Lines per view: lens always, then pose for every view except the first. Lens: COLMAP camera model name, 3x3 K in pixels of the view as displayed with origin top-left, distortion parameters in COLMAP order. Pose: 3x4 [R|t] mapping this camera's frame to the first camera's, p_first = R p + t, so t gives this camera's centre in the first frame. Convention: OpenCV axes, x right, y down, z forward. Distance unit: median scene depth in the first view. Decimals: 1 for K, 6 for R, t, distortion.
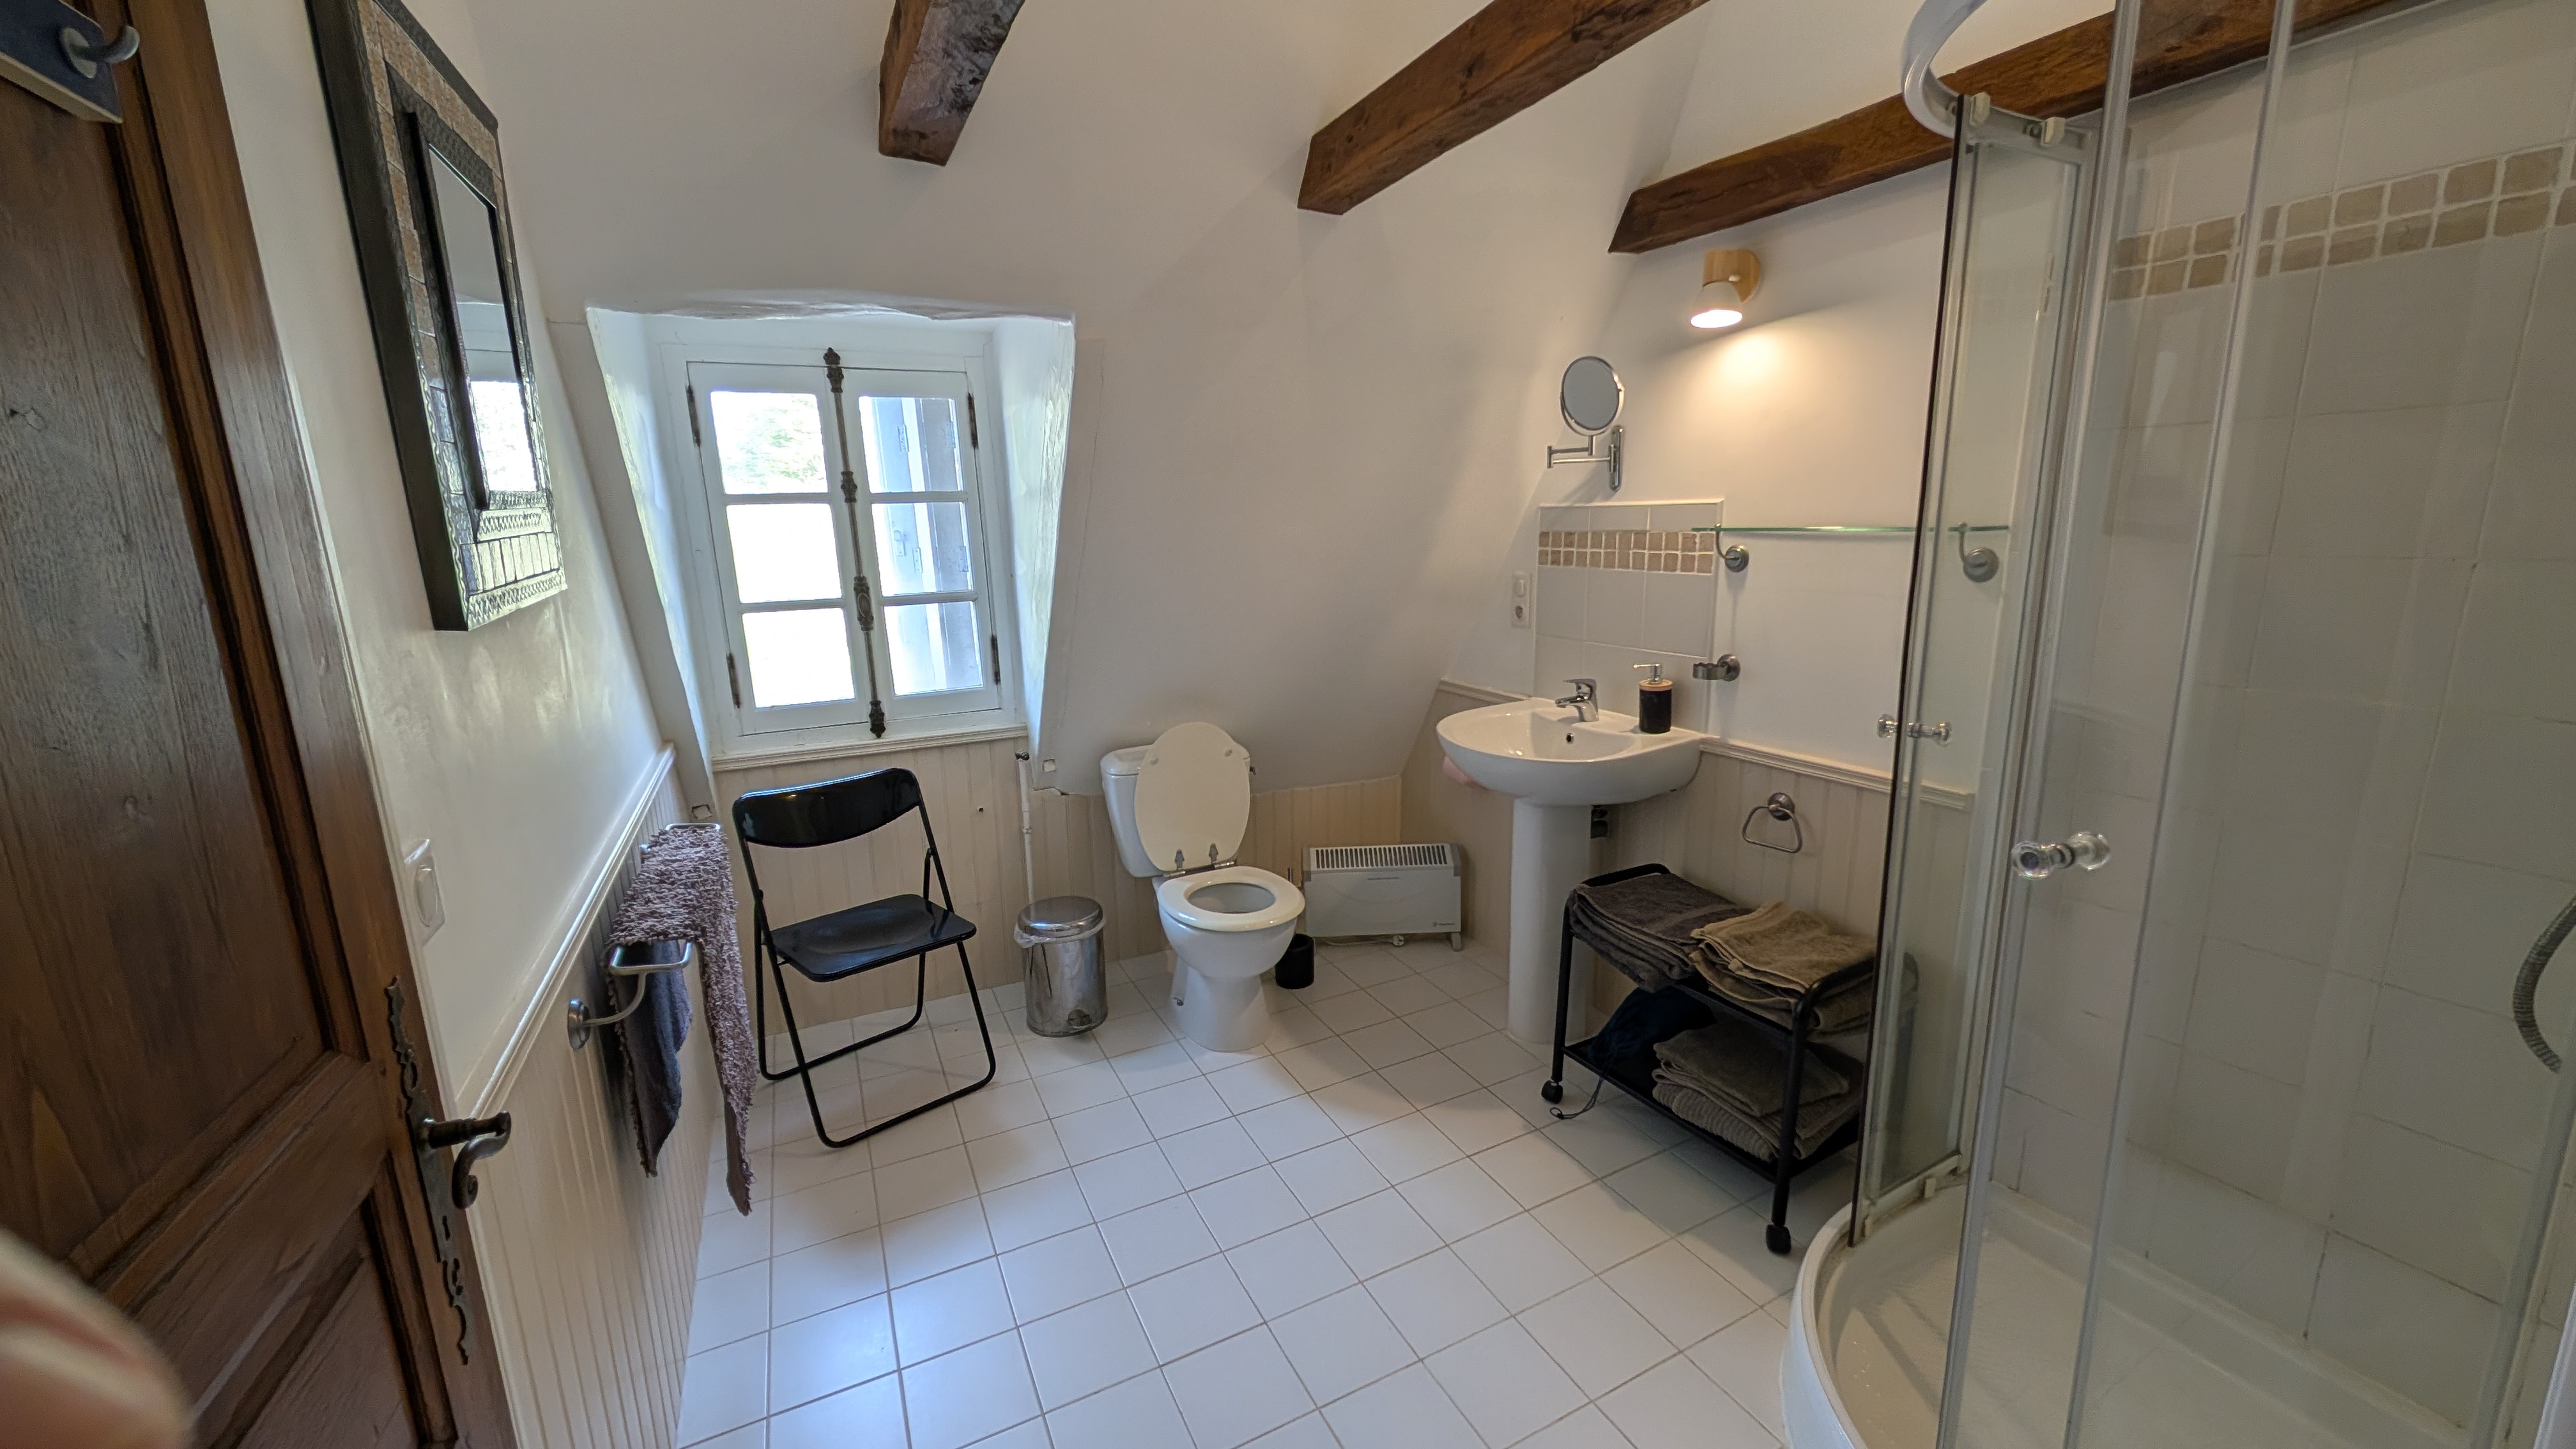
lens RADIAL K [[979.4, 0, 1274.4], [0, 979.4, 718.9], [0, 0, 1]] dist [0.001837, -0.000005]
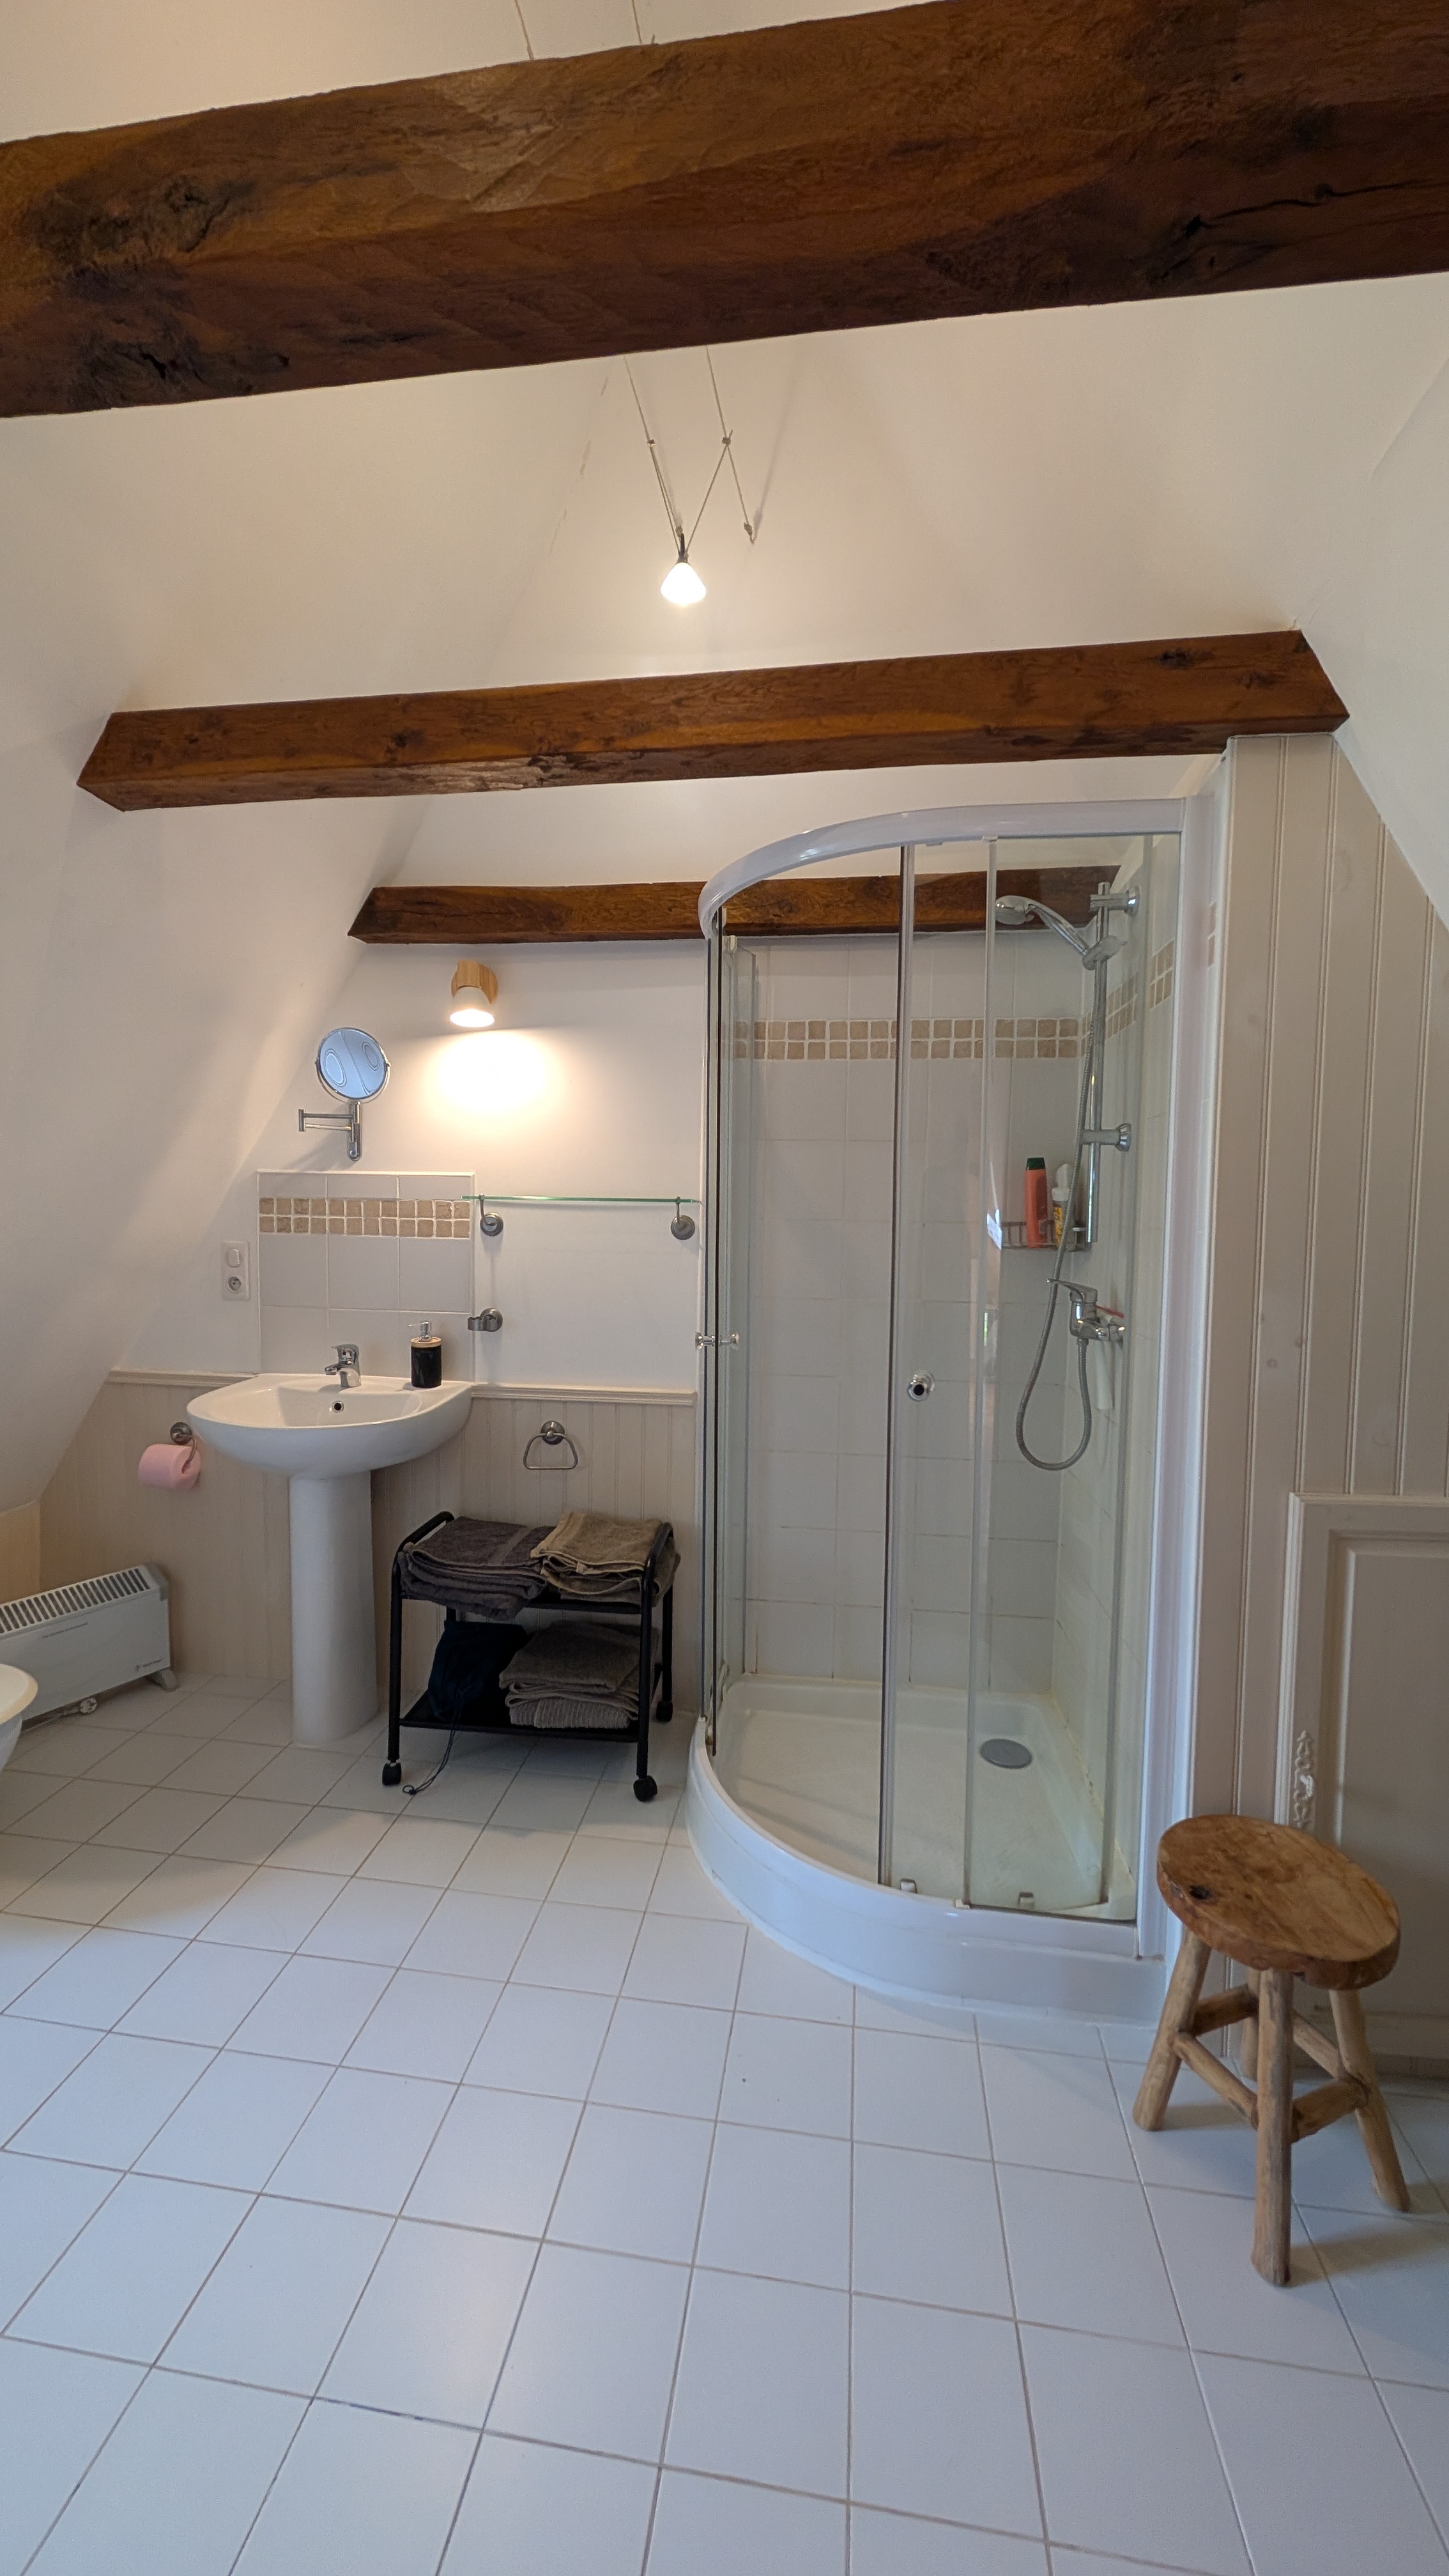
lens RADIAL K [[979.4, 0, 707.2], [0, 979.4, 1290.3], [0, 0, 1]] dist [0.001837, -0.000005]
pose [[0.576400, -0.029451, 0.816637, -0.317213], [0.134379, 0.989162, -0.059174, 0.014544], [-0.806043, 0.143847, 0.574110, 0.146853]]
